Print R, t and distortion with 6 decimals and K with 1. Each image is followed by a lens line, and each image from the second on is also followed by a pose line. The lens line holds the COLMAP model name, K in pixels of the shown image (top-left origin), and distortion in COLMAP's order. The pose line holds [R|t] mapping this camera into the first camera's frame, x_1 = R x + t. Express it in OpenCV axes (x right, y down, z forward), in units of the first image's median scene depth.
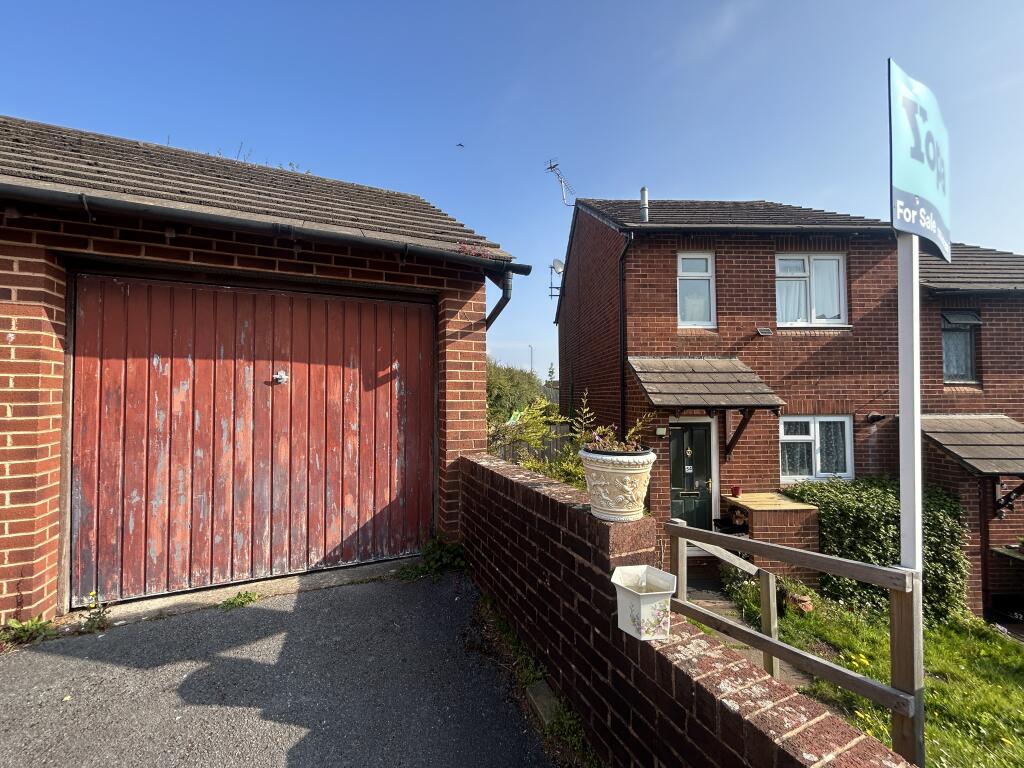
lens RADIAL K [[418.3, 0, 510.8], [0, 418.3, 382.0], [0, 0, 1]] dist [0.000053, 0.000228]
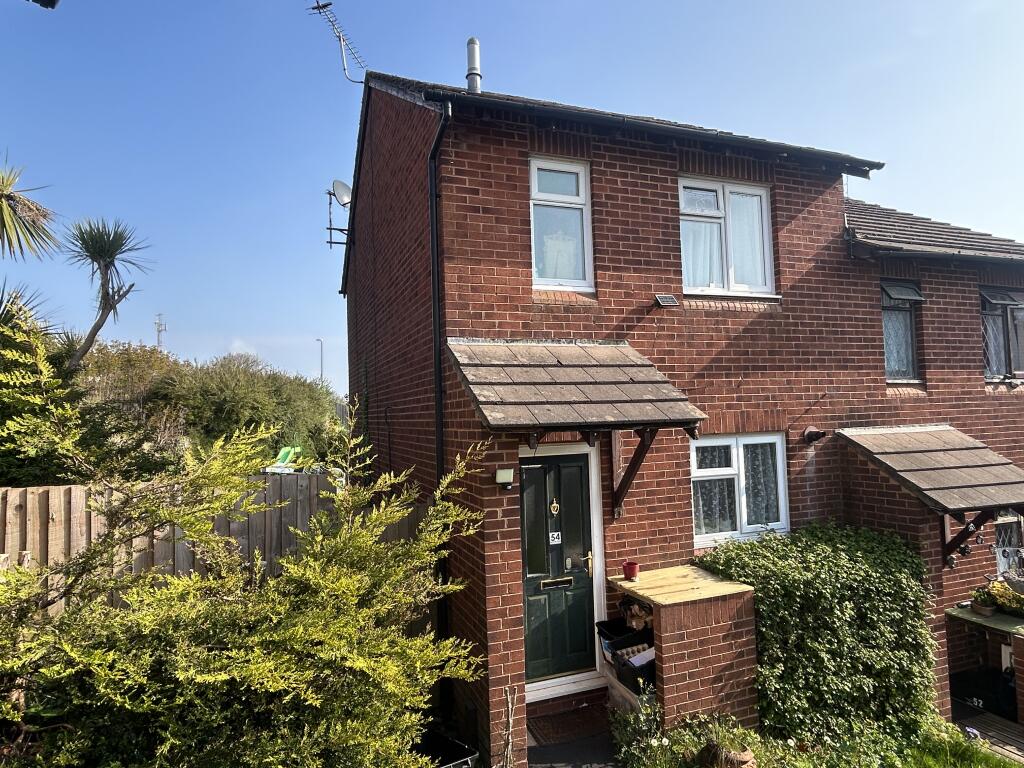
lens RADIAL K [[620.6, 0, 512.0], [0, 620.6, 384.0], [0, 0, 1]] dist [0.002984, -0.000991]
pose [[0.945529, -0.009083, 0.325412, 0.098709], [0.016502, 0.999663, -0.020046, 0.015846], [-0.325120, 0.024324, 0.945360, 0.220521]]
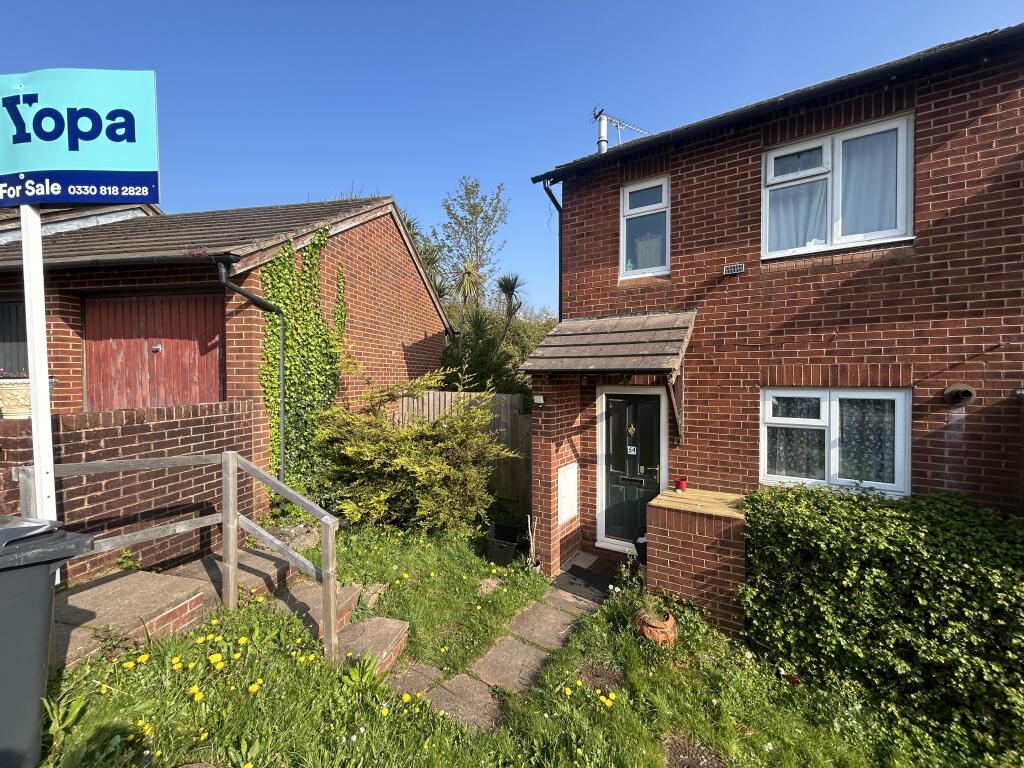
lens RADIAL K [[418.3, 0, 510.8], [0, 418.3, 382.0], [0, 0, 1]] dist [0.000053, 0.000228]
pose [[0.820404, 0.009973, -0.571697, 0.695311], [0.016216, 0.999040, 0.040699, 0.035483], [0.571554, -0.042660, 0.819455, 0.190299]]
